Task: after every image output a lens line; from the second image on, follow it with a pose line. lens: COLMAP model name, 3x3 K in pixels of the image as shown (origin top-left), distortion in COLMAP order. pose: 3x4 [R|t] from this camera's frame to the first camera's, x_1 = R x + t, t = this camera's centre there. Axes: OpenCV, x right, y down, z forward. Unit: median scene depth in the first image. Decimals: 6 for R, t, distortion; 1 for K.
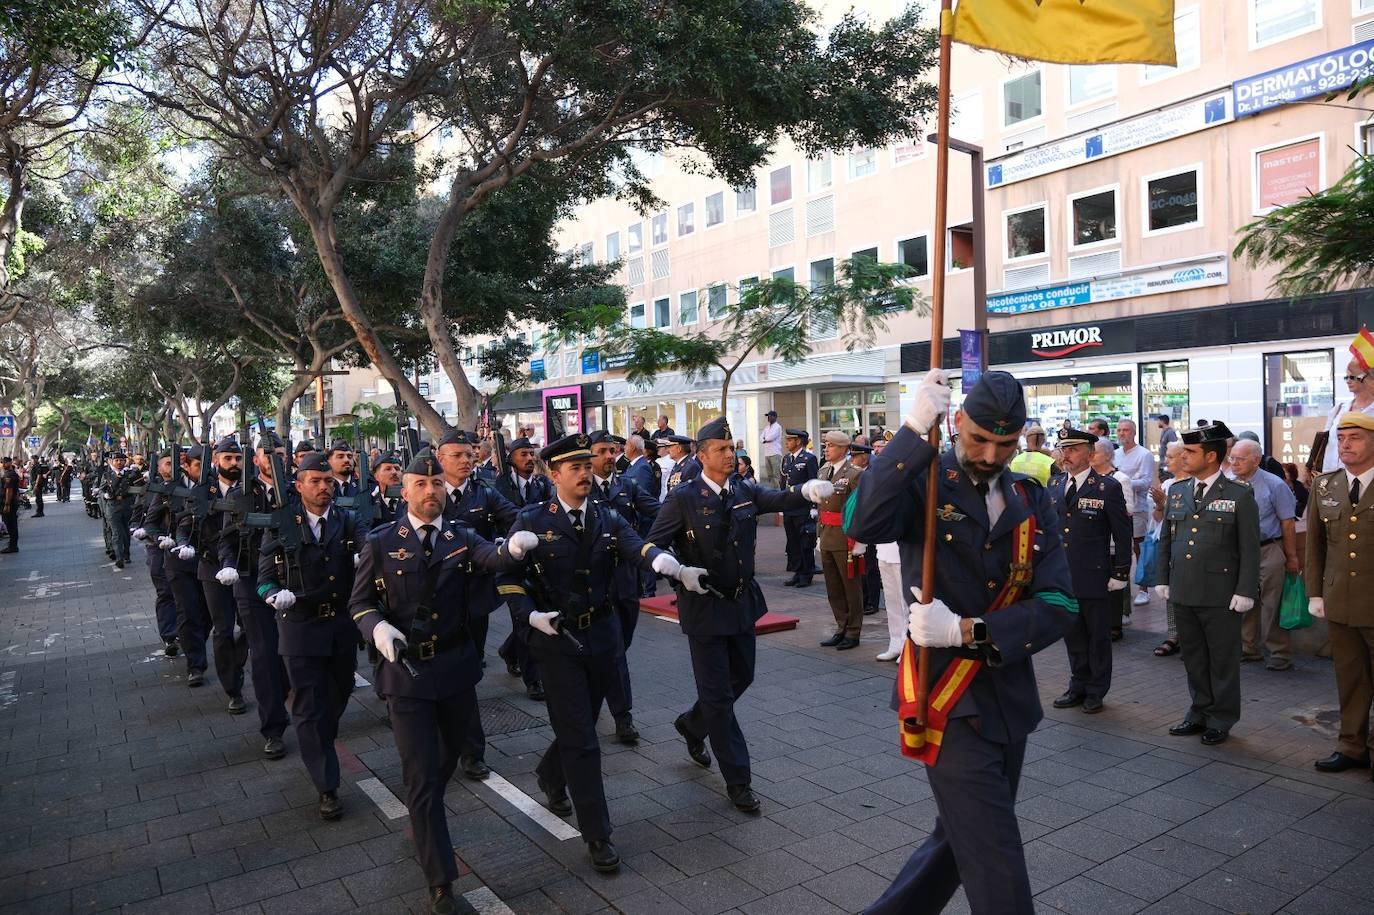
lens RADIAL K [[924.9, 0, 698.8], [0, 924.9, 459.9], [0, 0, 1]] dist [-0.036919, 0.014043]
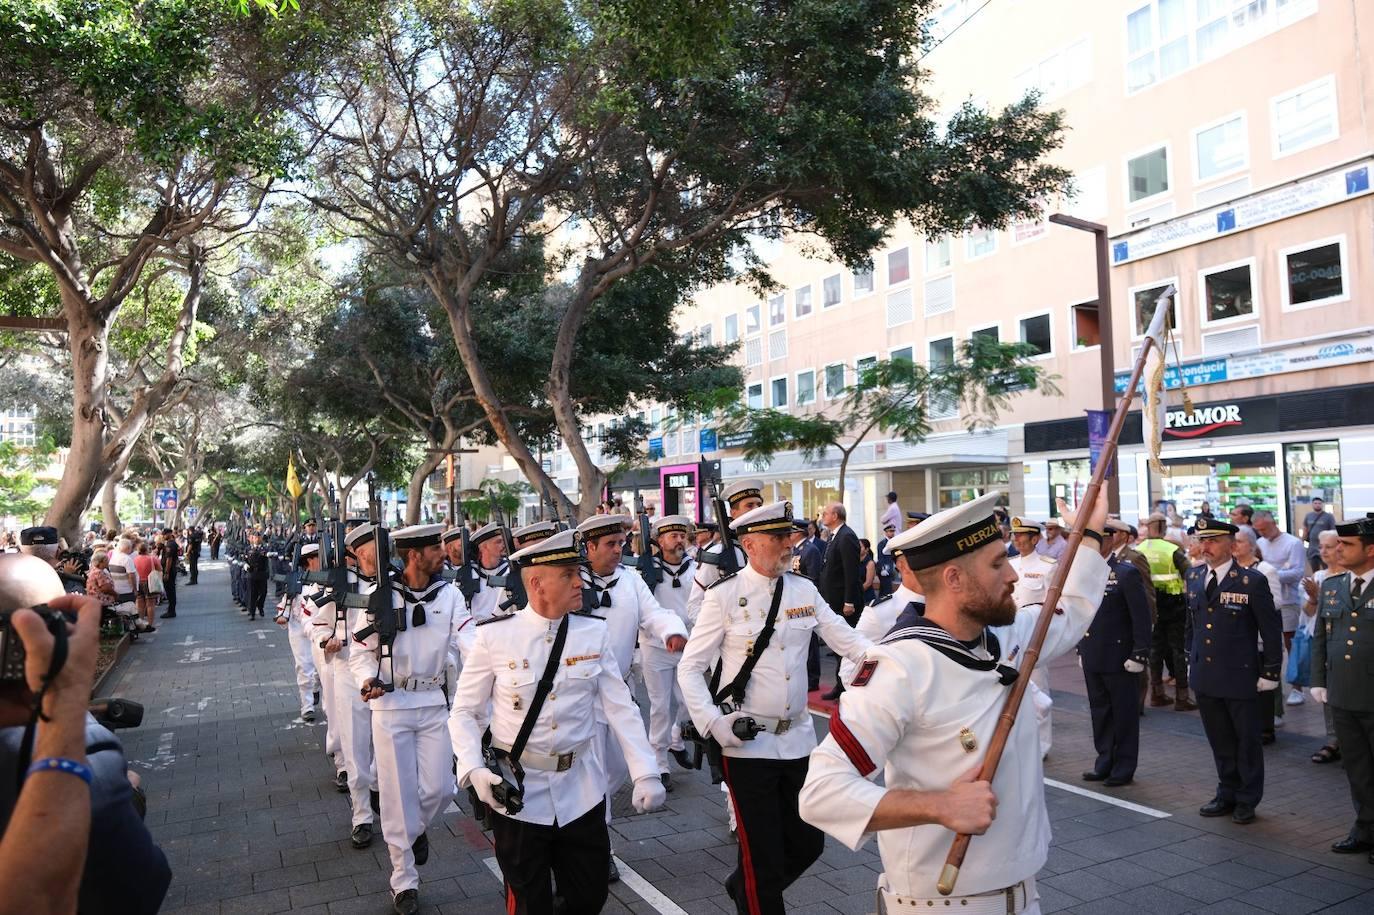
lens RADIAL K [[924.9, 0, 700.9], [0, 924.9, 458.6], [0, 0, 1]] dist [-0.036919, 0.014043]
pose [[0.992495, 0.003298, -0.122245, -0.002109], [-0.013606, 0.996408, -0.083587, -0.002651], [0.121530, 0.084623, 0.988974, -0.004766]]
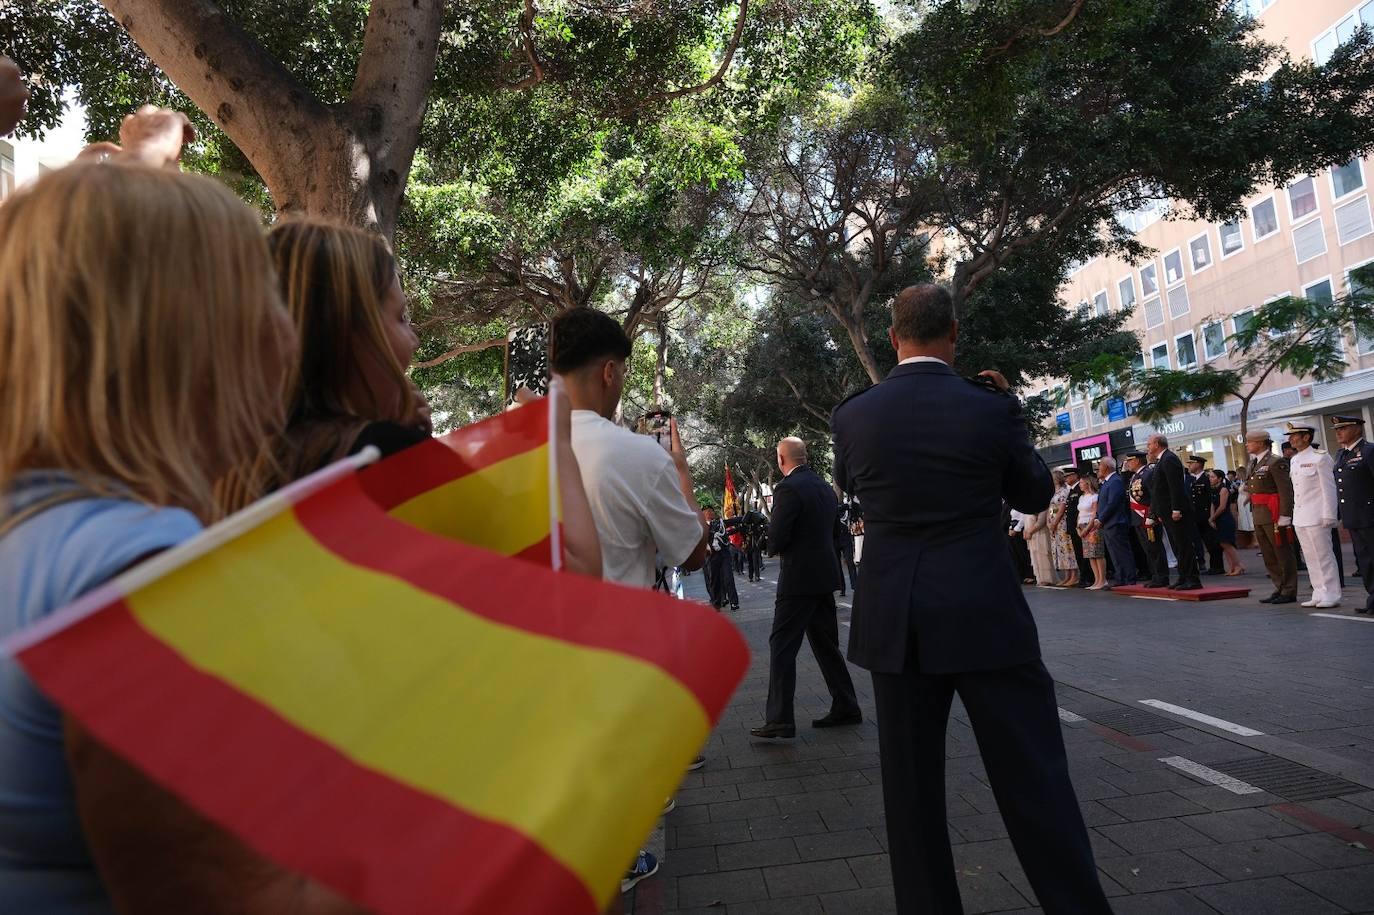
lens RADIAL K [[924.9, 0, 687.4], [0, 924.9, 448.5], [0, 0, 1]] dist [-0.036919, 0.014043]
pose [[0.831884, -0.106173, -0.544699, 0.067150], [0.057420, 0.992727, -0.105809, 0.030177], [0.551972, 0.056744, 0.831930, -0.167338]]
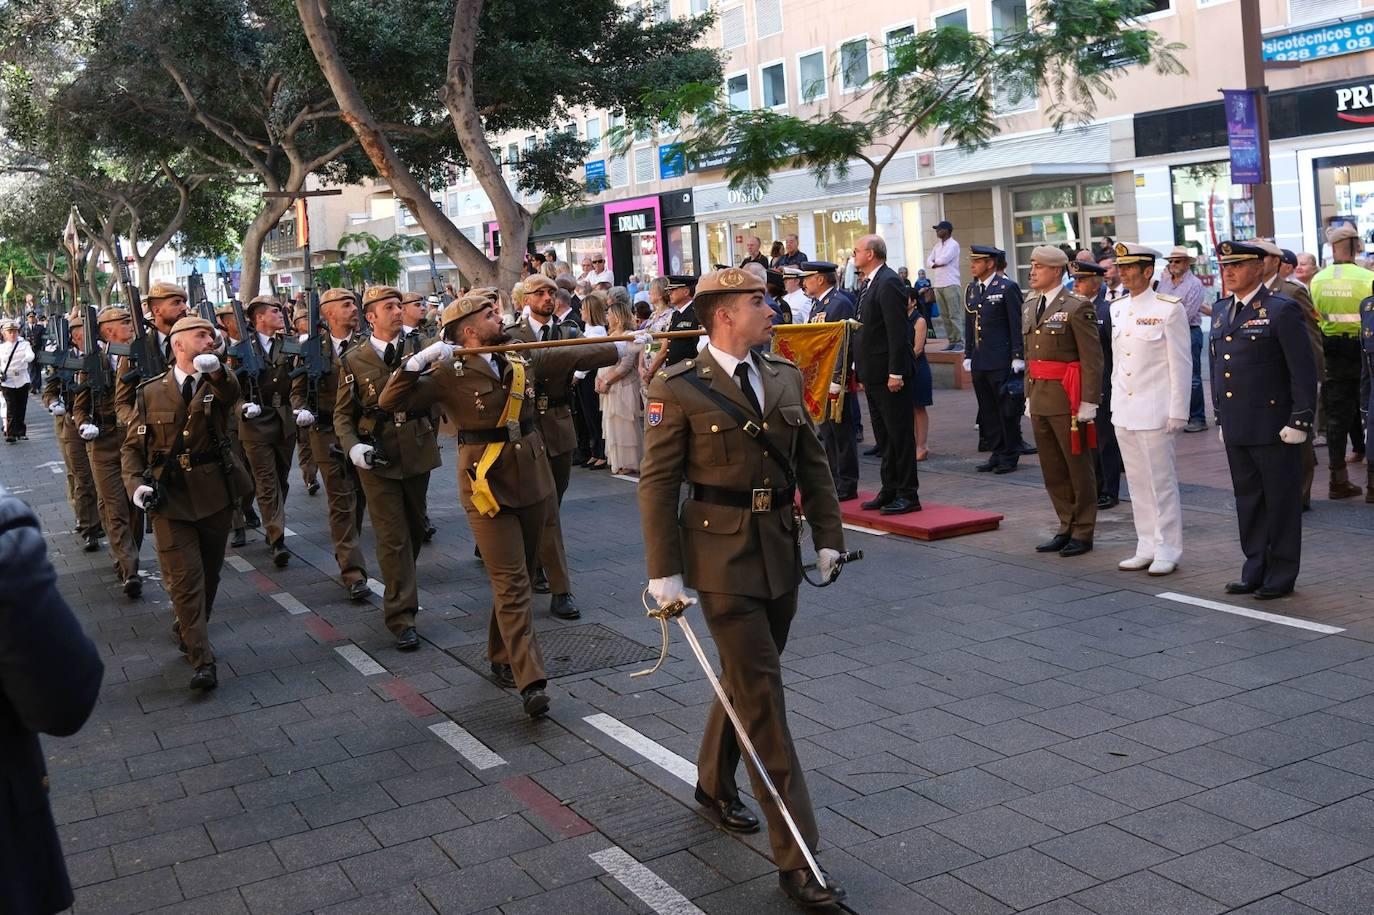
lens RADIAL K [[1366.4, 0, 660.6], [0, 1366.4, 268.6], [0, 0, 1]] dist [-0.040861, 0.000000]
pose [[0.991735, -0.037220, -0.122785, -0.006305], [0.034259, 0.999071, -0.026141, 0.001156], [0.123644, 0.021719, 0.992089, -0.025704]]
